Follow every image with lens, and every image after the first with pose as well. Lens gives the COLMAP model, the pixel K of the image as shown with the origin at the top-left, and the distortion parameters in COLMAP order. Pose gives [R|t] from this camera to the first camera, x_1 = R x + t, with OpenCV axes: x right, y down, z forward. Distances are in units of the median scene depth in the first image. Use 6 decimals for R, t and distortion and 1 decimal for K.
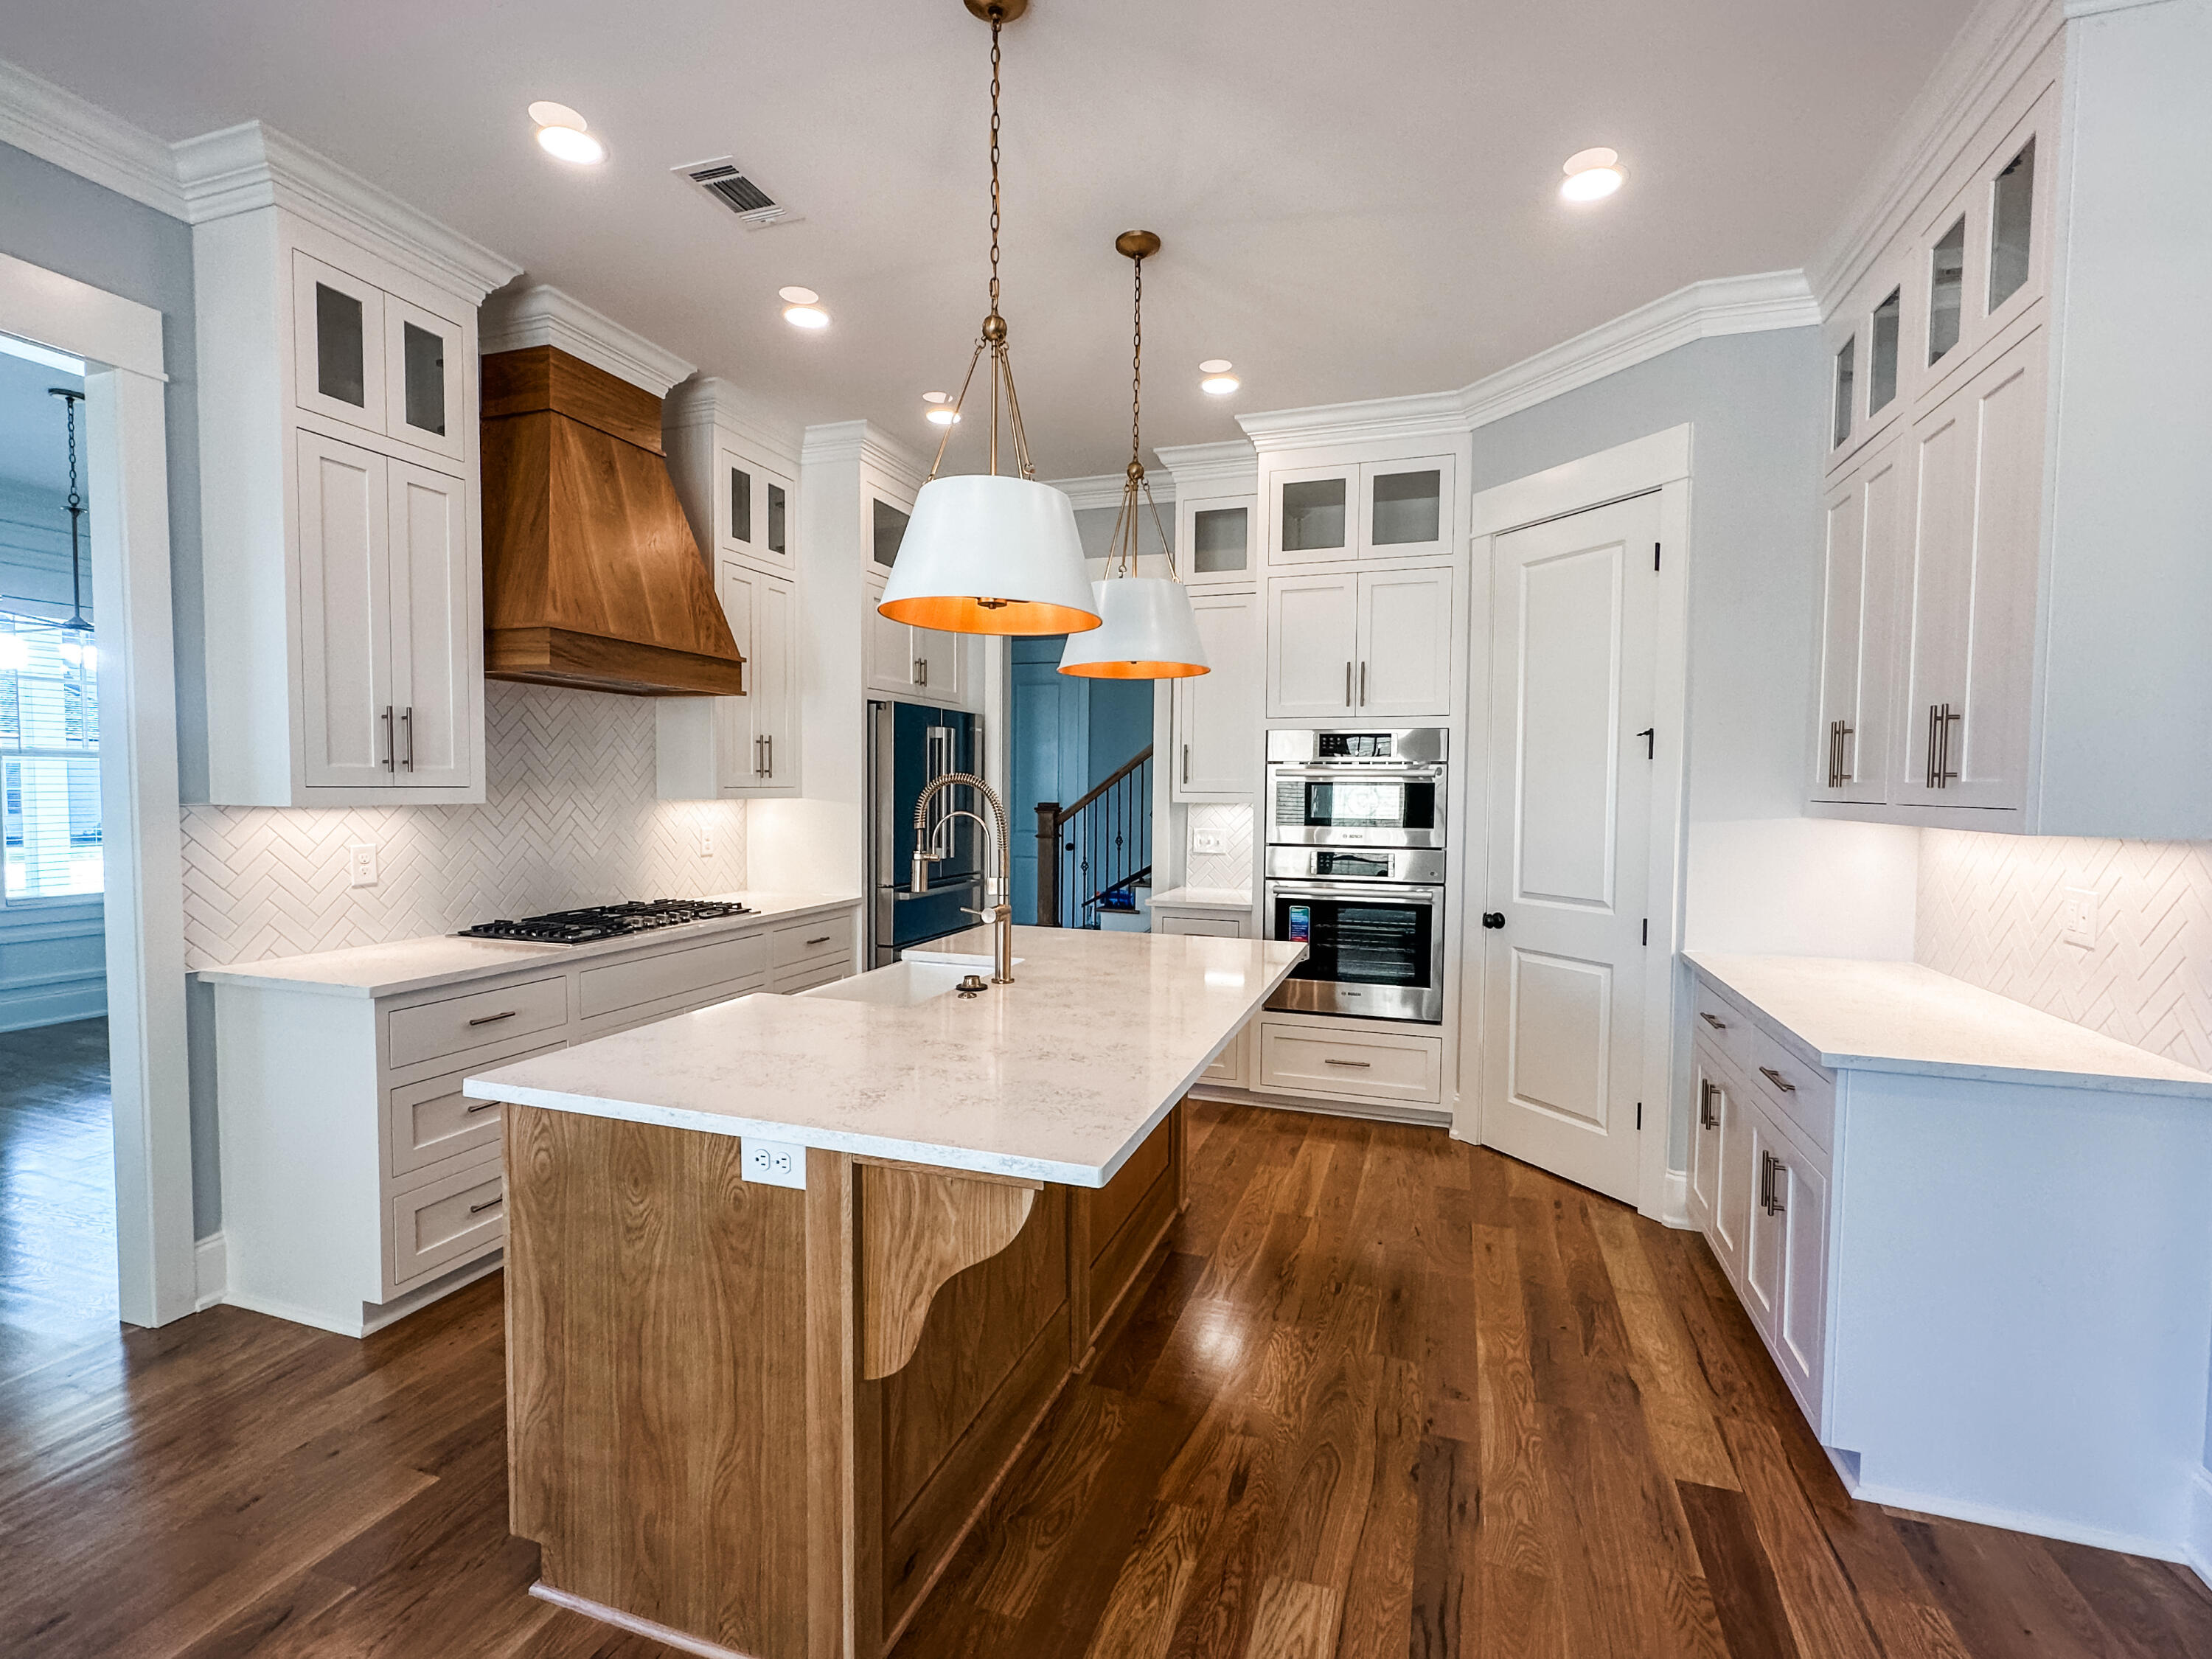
lens RADIAL K [[1017.1, 0, 1100.2], [0, 1017.1, 831.6], [0, 0, 1]] dist [0.000822, -0.000240]
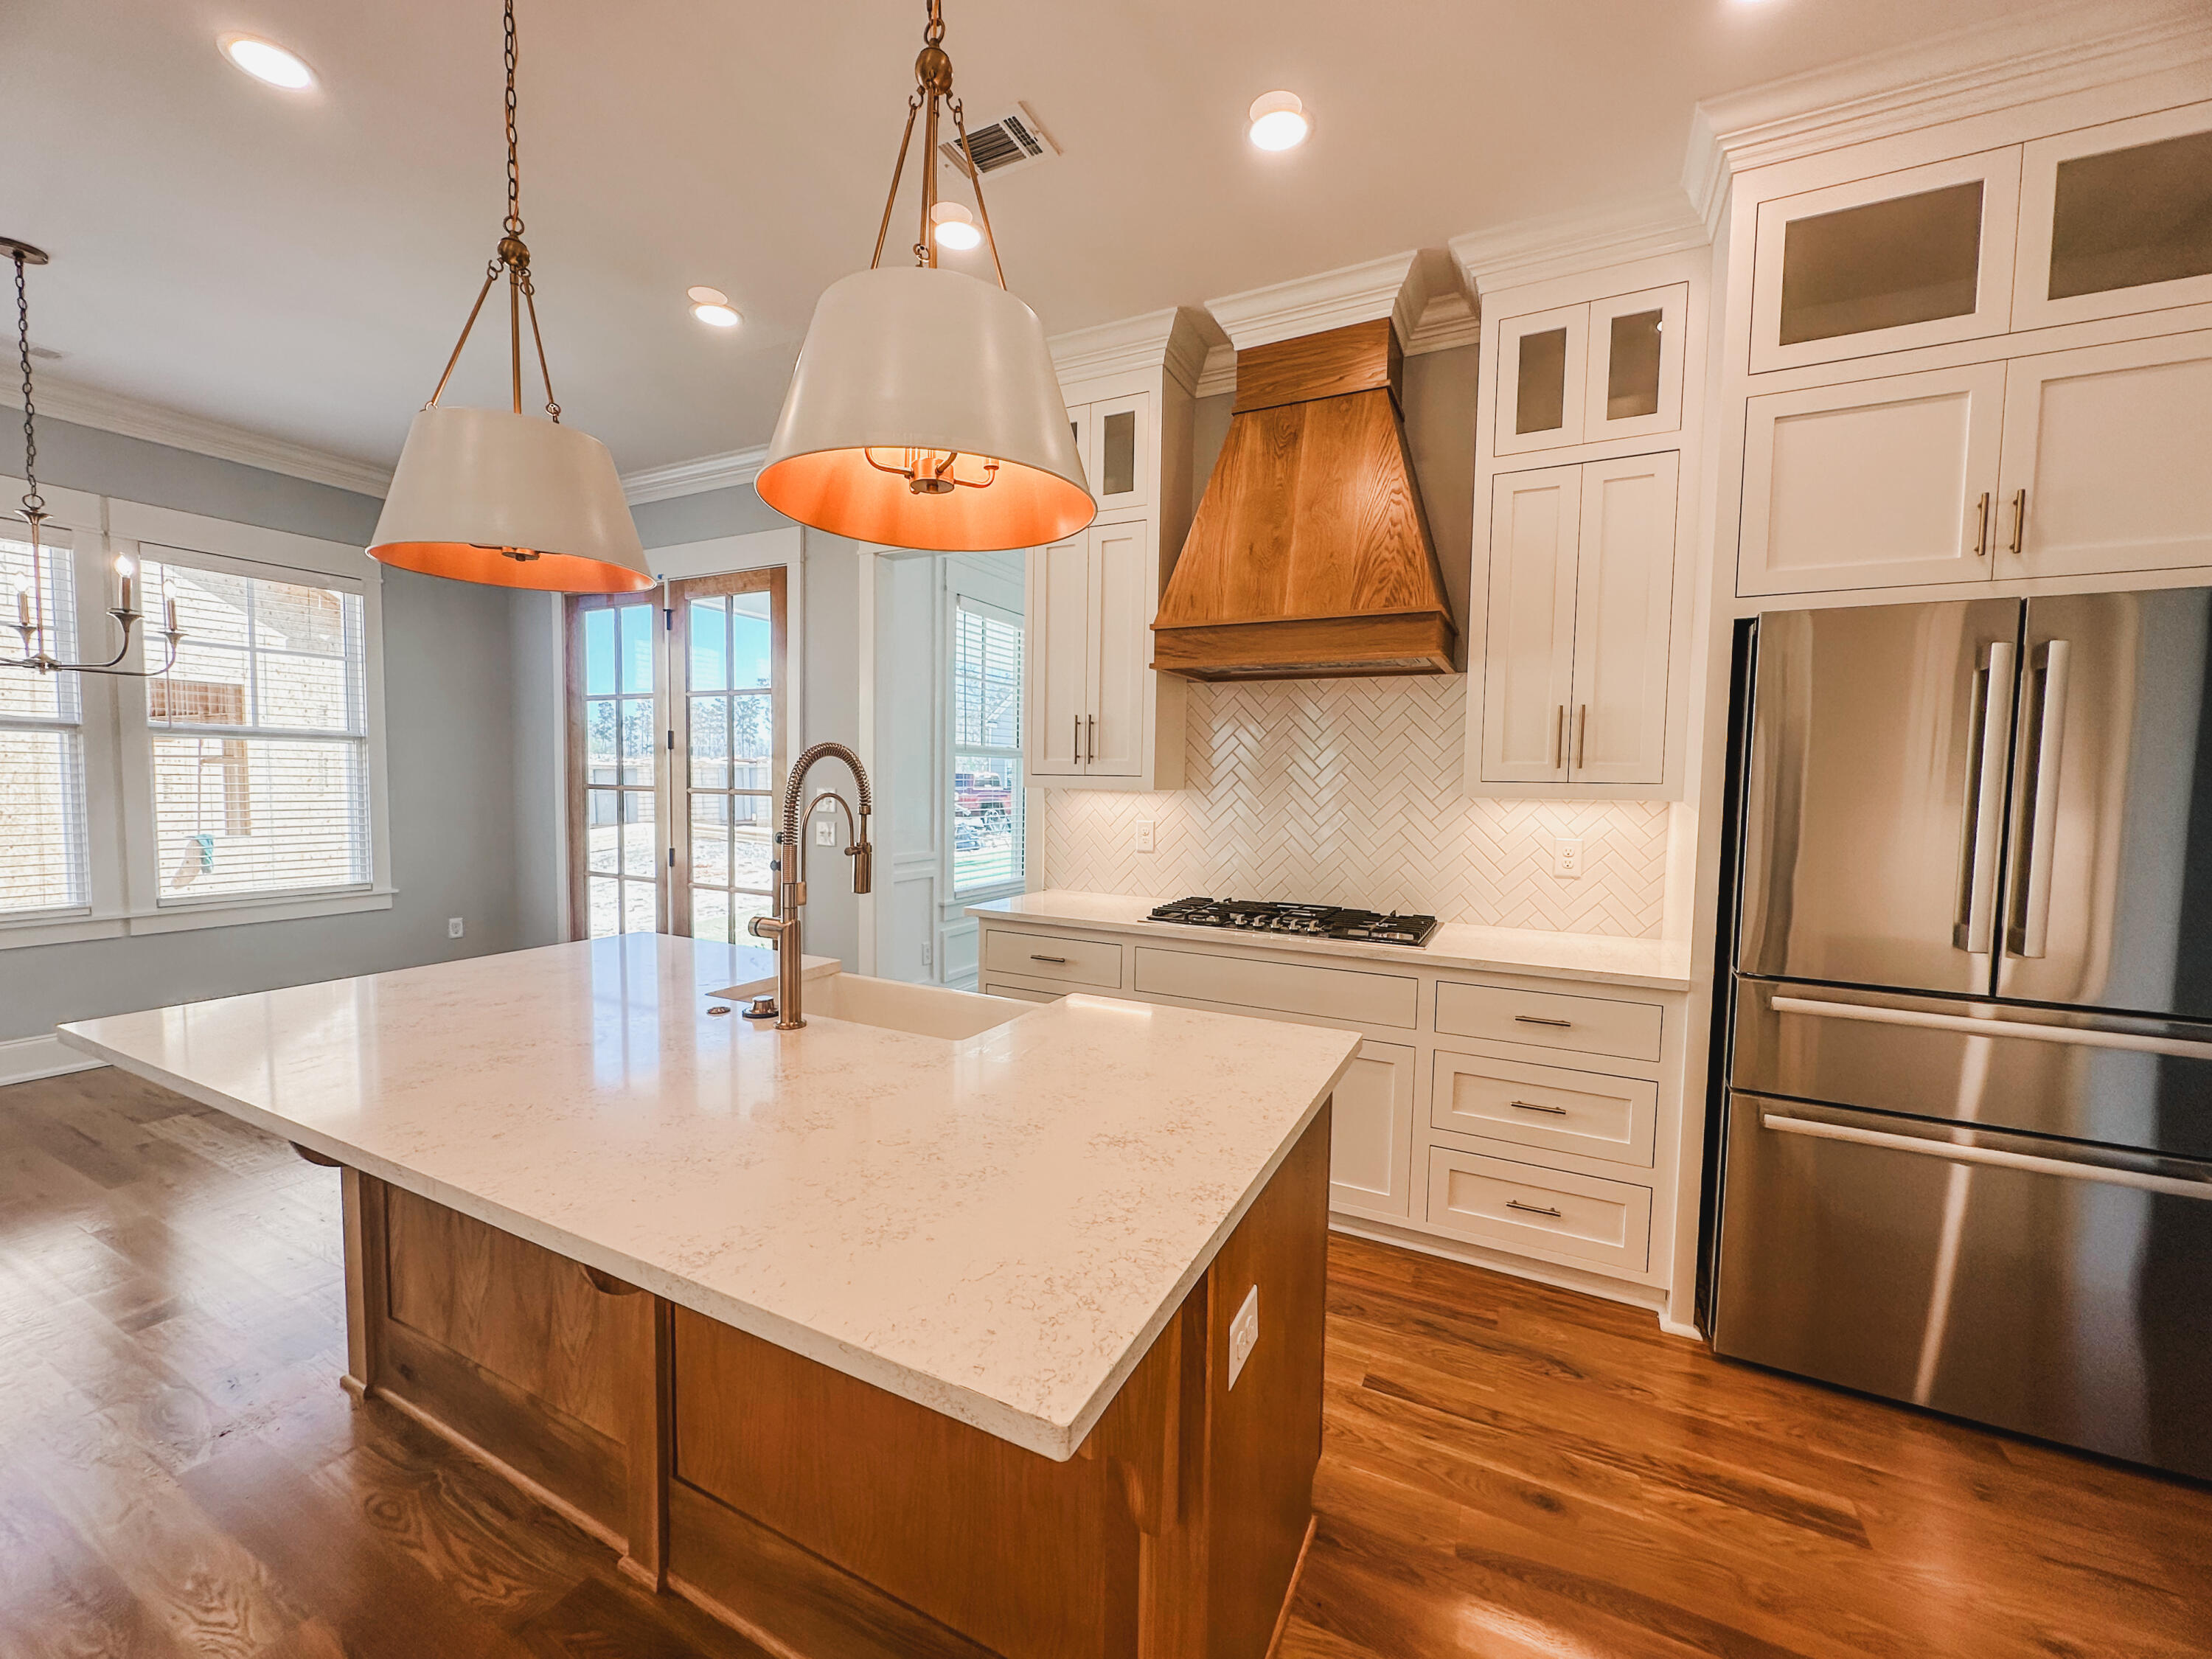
lens RADIAL K [[881.1, 0, 1106.0], [0, 881.1, 829.5], [0, 0, 1]] dist [-0.000436, 0.000311]
pose [[-0.138167, 0.043998, -0.989431, 0.331077], [-0.064401, 0.996499, 0.053305, -0.026656], [0.988313, 0.071085, -0.134850, 0.872807]]
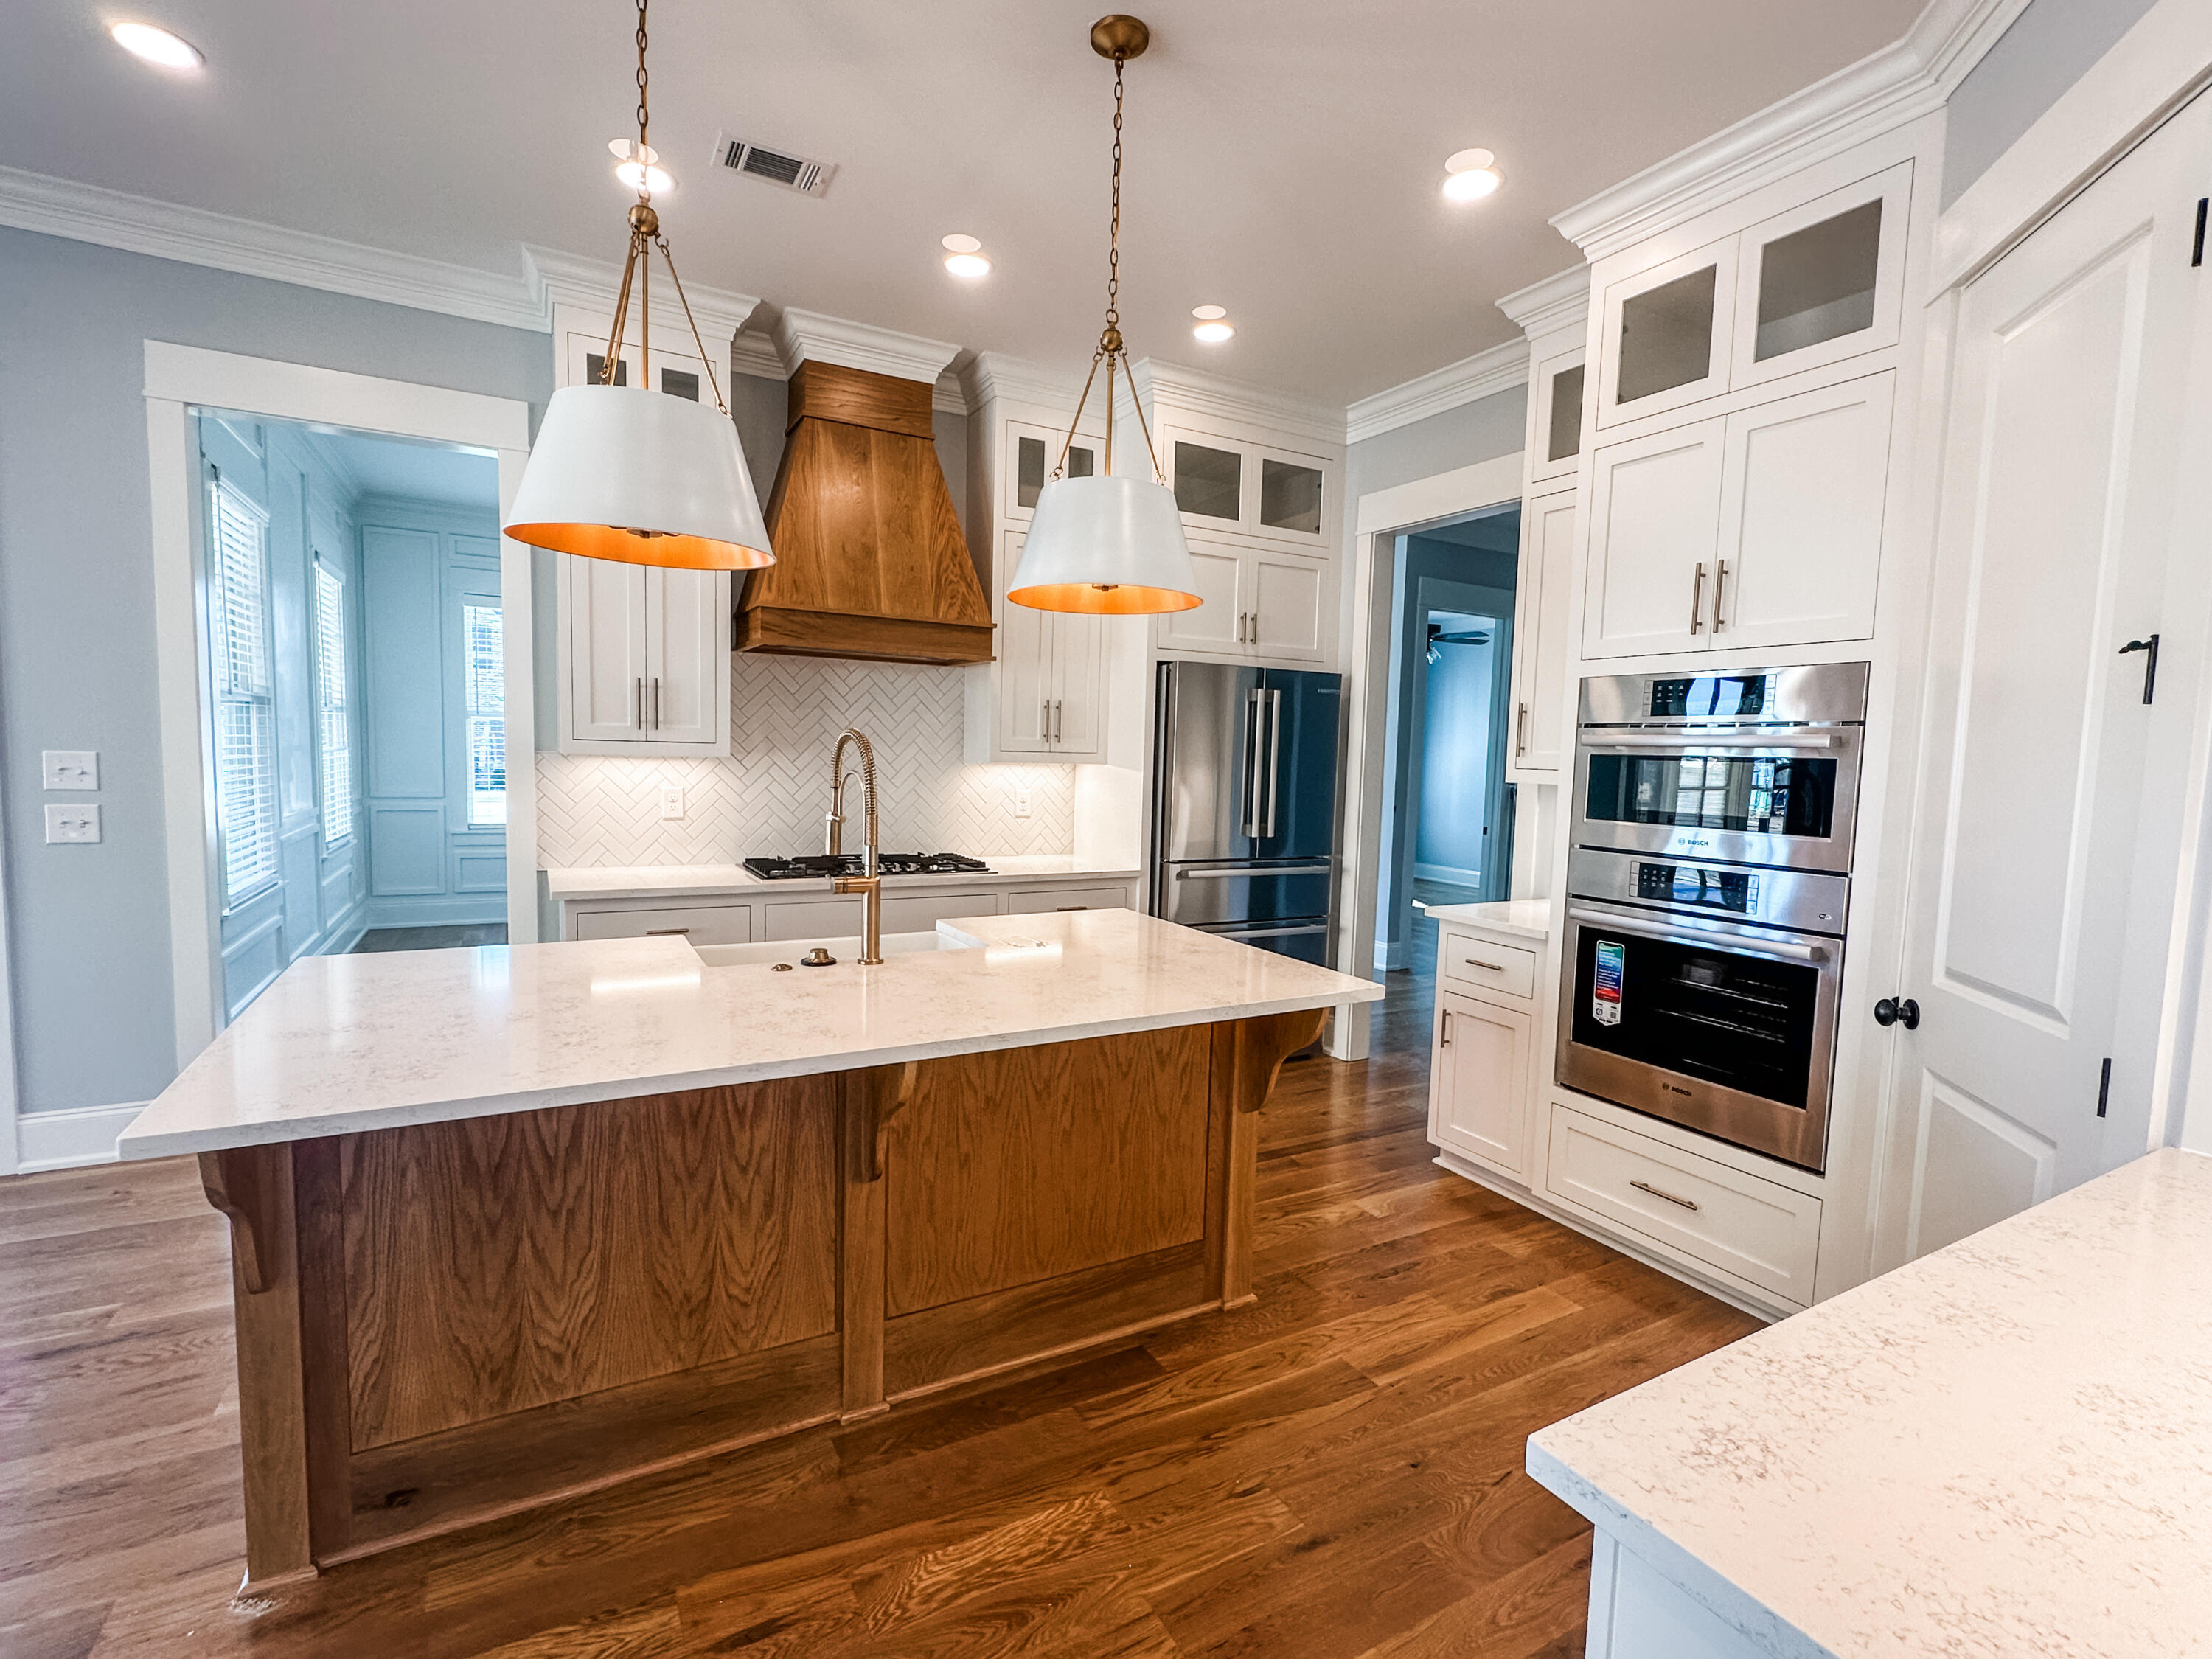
lens RADIAL K [[1017.1, 0, 1100.2], [0, 1017.1, 831.6], [0, 0, 1]] dist [0.000822, -0.000240]
pose [[0.744733, 0.065657, -0.664125, 0.428269], [-0.052150, 0.997831, 0.040168, -0.008787], [0.665321, 0.004720, 0.746542, 0.313414]]
